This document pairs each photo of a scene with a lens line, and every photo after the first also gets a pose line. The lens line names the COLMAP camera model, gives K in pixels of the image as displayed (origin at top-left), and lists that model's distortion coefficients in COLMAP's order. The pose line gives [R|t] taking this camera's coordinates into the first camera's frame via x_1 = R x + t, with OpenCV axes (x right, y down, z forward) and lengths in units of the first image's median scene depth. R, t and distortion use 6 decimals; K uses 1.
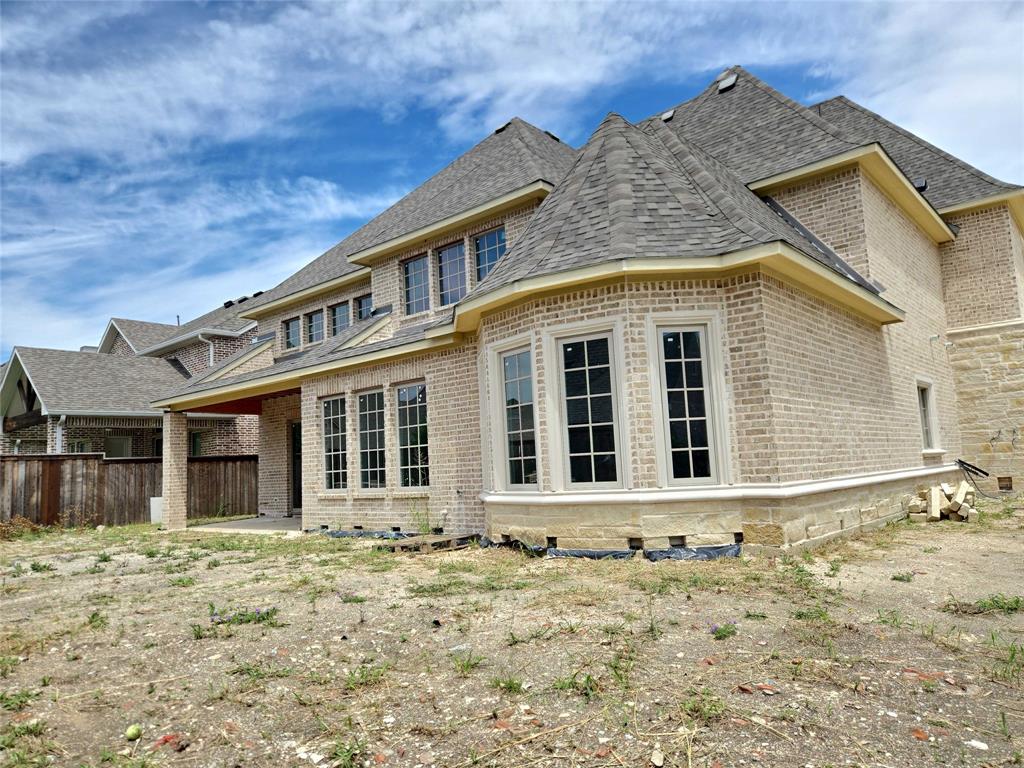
lens RADIAL K [[689.4, 0, 512.0], [0, 689.4, 381.0], [0, 0, 1]] dist [0.047808, -0.021178]
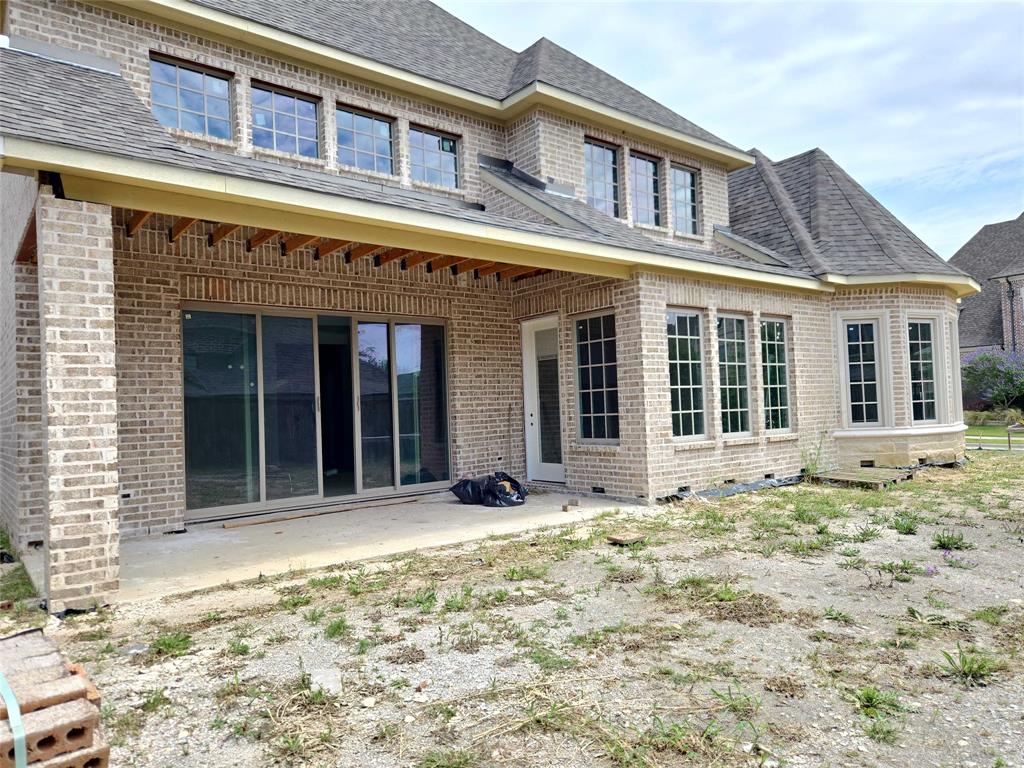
lens RADIAL K [[689.4, 0, 511.2], [0, 689.4, 392.1], [0, 0, 1]] dist [0.047808, -0.021178]
pose [[0.202938, 0.085143, 0.975483, -1.048757], [-0.085213, 0.993969, -0.069029, 0.184221], [-0.975477, -0.069115, 0.208969, 1.076952]]
